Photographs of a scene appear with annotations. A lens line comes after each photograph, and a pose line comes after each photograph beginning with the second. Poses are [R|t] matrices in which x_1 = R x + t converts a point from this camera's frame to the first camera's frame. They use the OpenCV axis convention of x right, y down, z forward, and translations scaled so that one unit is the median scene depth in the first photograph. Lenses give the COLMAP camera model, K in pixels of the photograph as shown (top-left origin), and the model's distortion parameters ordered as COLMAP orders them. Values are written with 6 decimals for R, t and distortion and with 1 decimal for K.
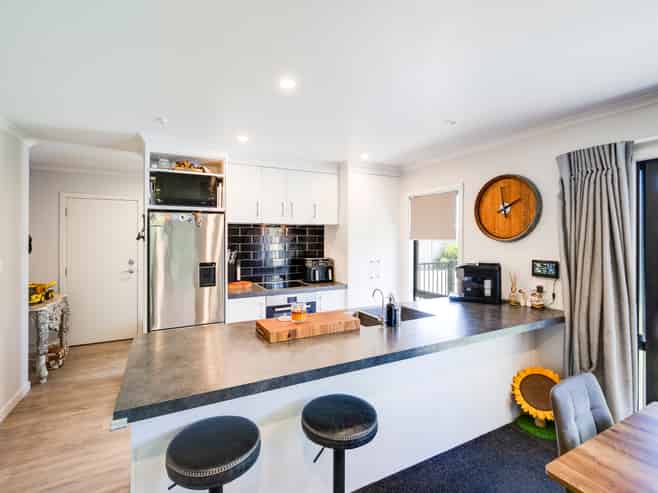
lens RADIAL K [[329.5, 0, 330.3], [0, 329.5, 242.2], [0, 0, 1]] dist [-0.000064, -0.000352]
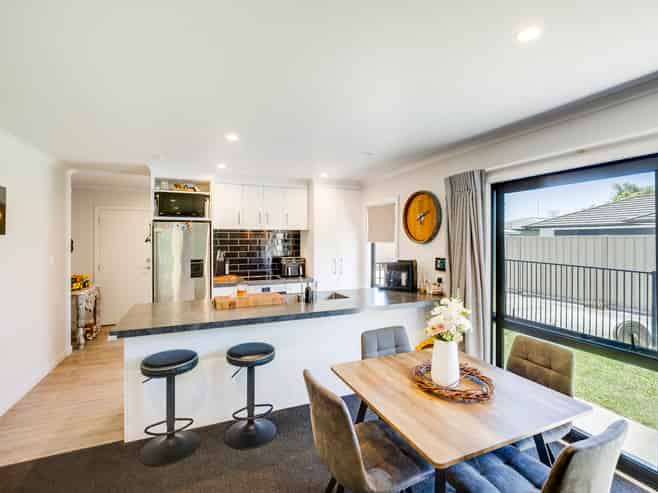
lens RADIAL K [[326.3, 0, 329.0], [0, 326.3, 246.5], [0, 0, 1]] dist [-0.000038, 0.000046]
pose [[0.997081, 0.000856, -0.076348, 0.248360], [-0.000537, 0.999991, 0.004204, 0.004162], [0.076351, -0.004150, 0.997072, -0.260795]]
